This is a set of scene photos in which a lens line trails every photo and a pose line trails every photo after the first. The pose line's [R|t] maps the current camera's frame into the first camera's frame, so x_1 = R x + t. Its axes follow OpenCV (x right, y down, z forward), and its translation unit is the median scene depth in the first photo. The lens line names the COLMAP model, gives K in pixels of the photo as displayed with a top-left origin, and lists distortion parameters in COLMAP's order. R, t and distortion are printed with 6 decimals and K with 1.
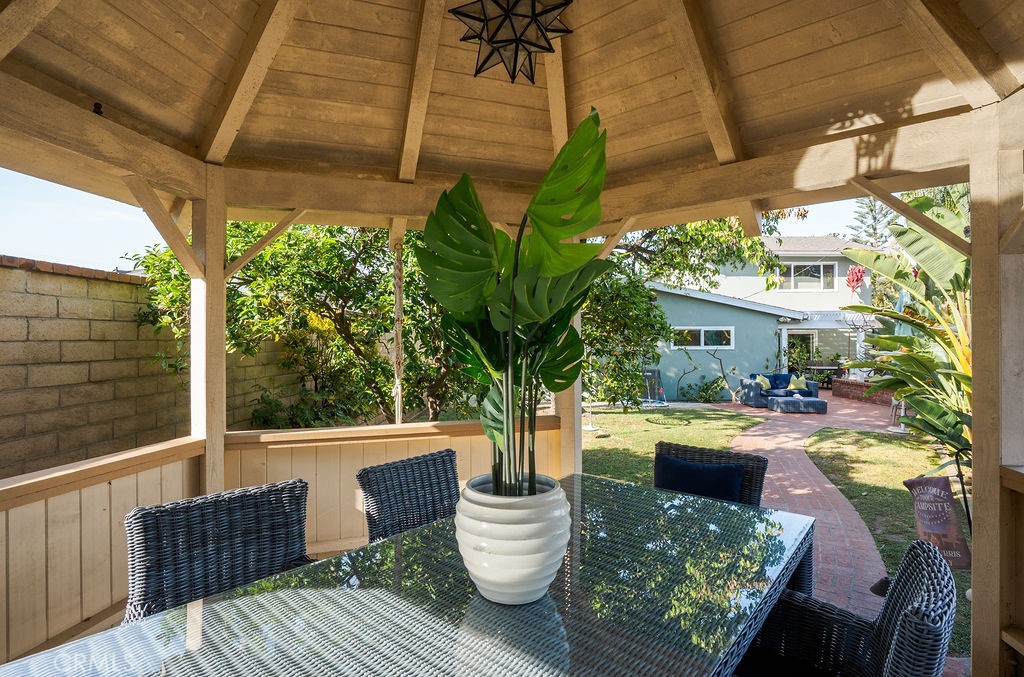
lens RADIAL K [[468.0, 0, 514.3], [0, 468.0, 338.5], [0, 0, 1]] dist [-0.001425, 0.000158]
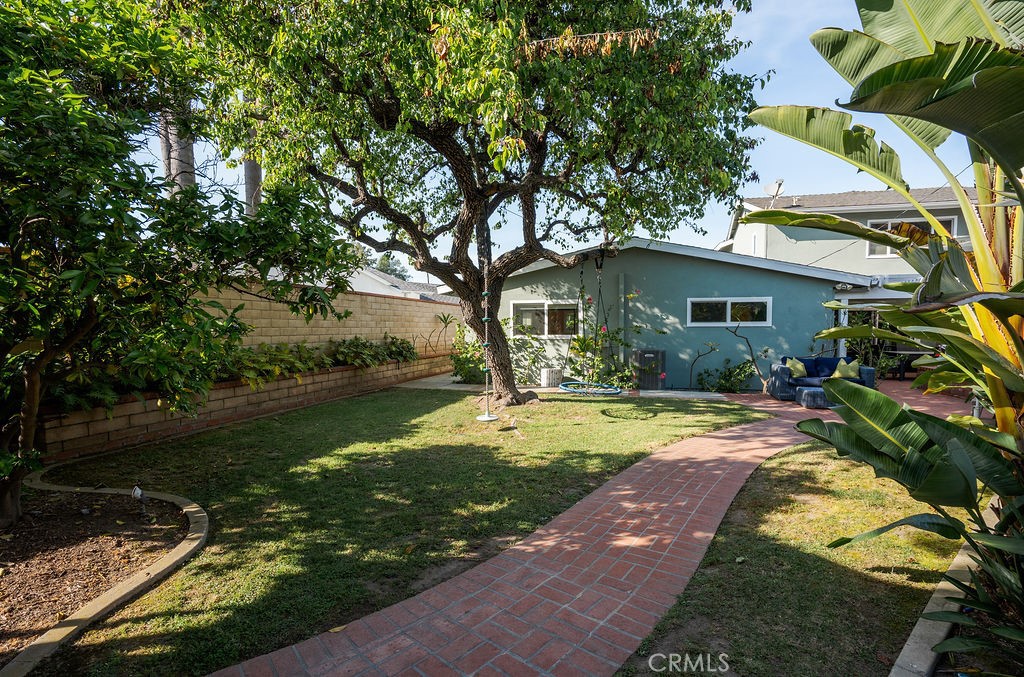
lens RADIAL K [[468.0, 0, 513.4], [0, 468.0, 345.2], [0, 0, 1]] dist [-0.001425, 0.000158]
pose [[0.980571, 0.009977, -0.195913, 0.226174], [-0.001890, 0.999140, 0.041426, 0.026049], [0.196157, -0.040251, 0.979746, 0.166686]]
